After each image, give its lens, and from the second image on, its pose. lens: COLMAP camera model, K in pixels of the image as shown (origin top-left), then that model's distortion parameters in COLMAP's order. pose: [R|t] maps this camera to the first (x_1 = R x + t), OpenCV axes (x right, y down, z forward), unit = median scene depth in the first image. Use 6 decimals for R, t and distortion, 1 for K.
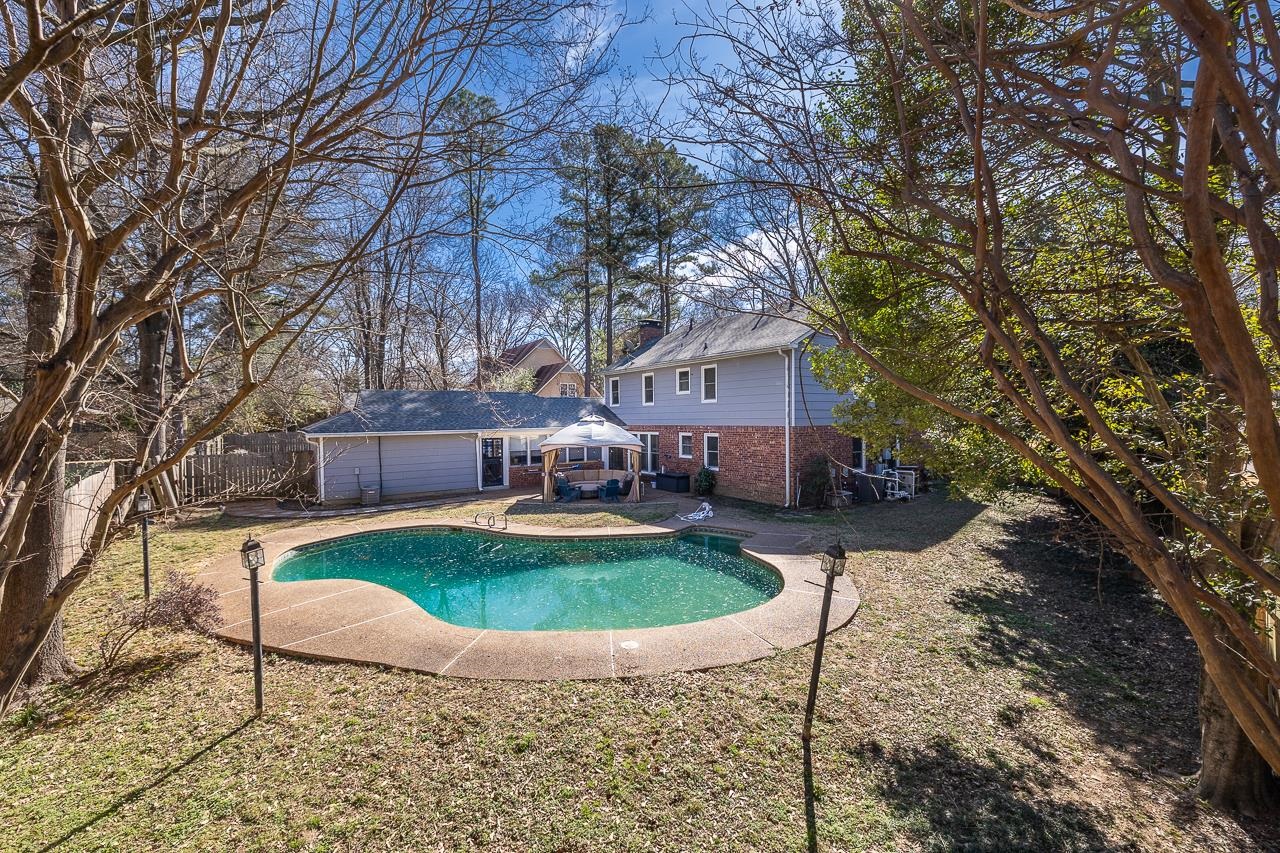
lens RADIAL K [[551.1, 0, 665.1], [0, 551.1, 424.1], [0, 0, 1]] dist [0.004789, -0.002359]
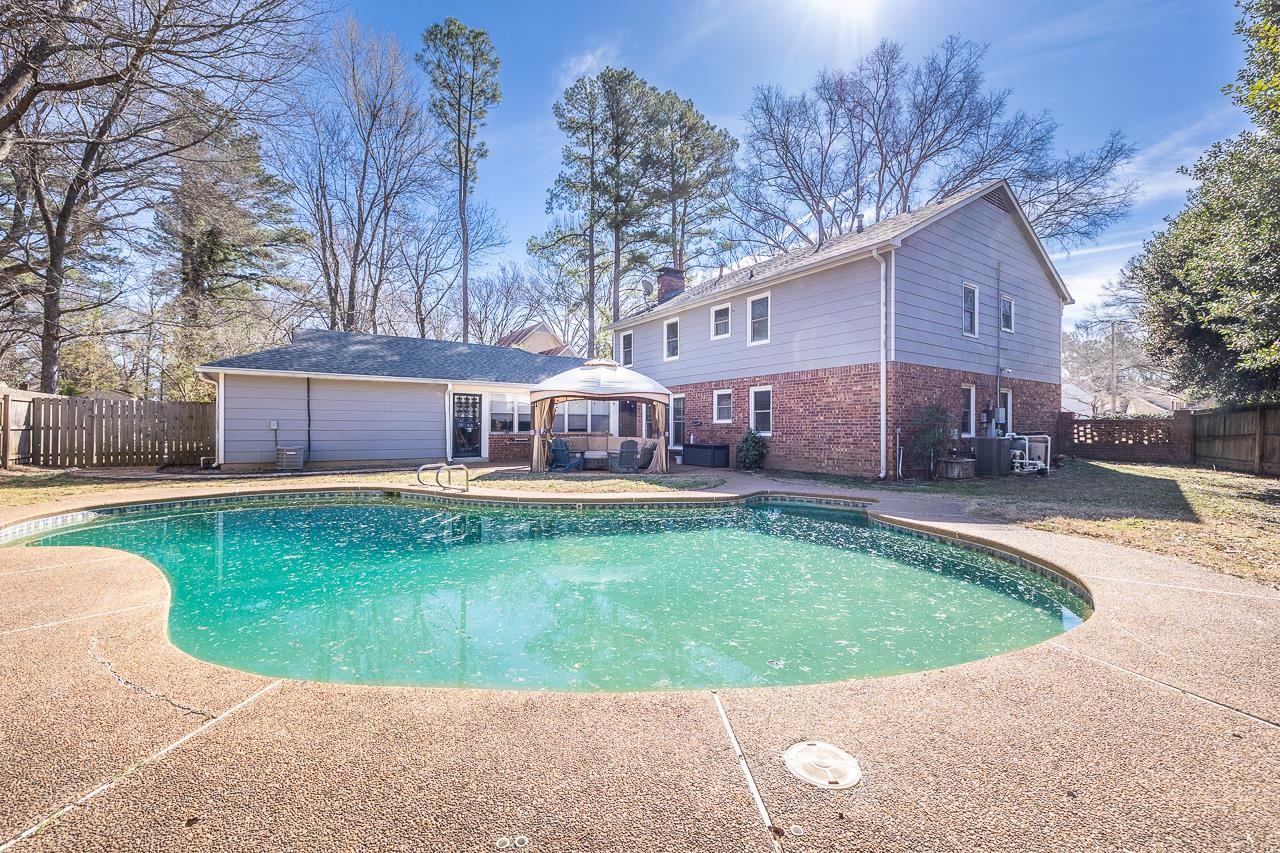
lens RADIAL K [[551.1, 0, 662.2], [0, 551.1, 428.6], [0, 0, 1]] dist [0.004789, -0.002359]
pose [[0.999900, 0.013878, -0.002531, -0.042979], [-0.013924, 0.999725, -0.018894, 0.083595], [0.002268, 0.018927, 0.999818, 0.242809]]
